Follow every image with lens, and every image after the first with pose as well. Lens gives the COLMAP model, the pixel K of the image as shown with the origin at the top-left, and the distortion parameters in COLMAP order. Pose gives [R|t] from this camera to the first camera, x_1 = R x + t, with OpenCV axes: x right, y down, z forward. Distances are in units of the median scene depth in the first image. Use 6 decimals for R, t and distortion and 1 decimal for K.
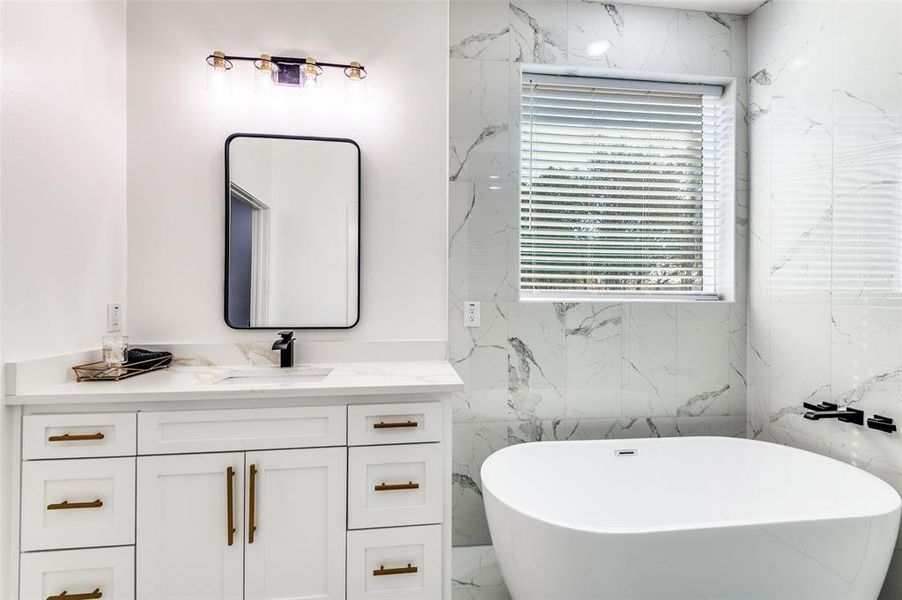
lens RADIAL K [[409.0, 0, 452.6], [0, 409.0, 299.7], [0, 0, 1]] dist [0.024954, -0.012820]
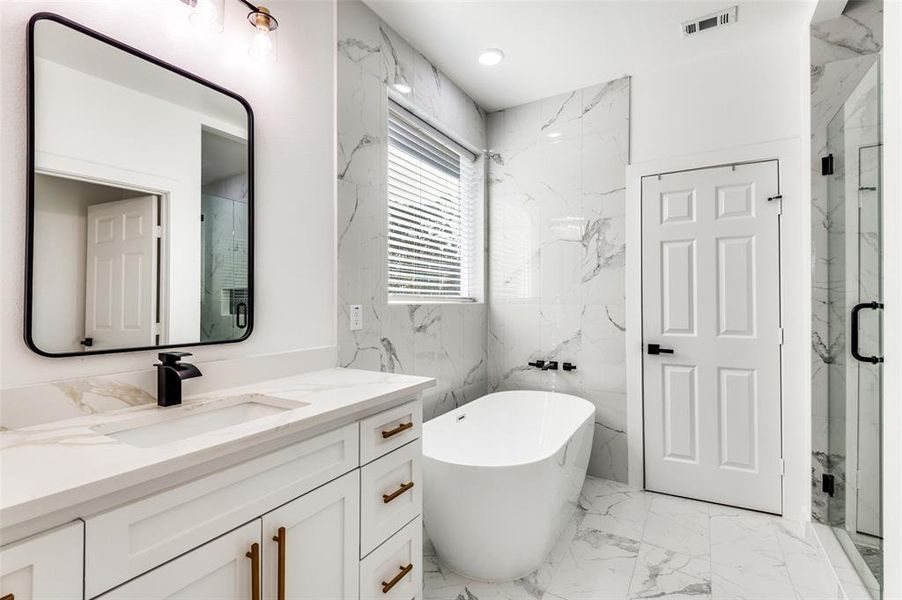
lens RADIAL K [[409.0, 0, 454.6], [0, 409.0, 298.0], [0, 0, 1]] dist [0.024954, -0.012820]
pose [[0.609313, 0.002854, 0.792924, -0.594326], [0.002770, 0.999980, -0.005727, -0.005375], [-0.792925, 0.005686, 0.609293, 0.200014]]
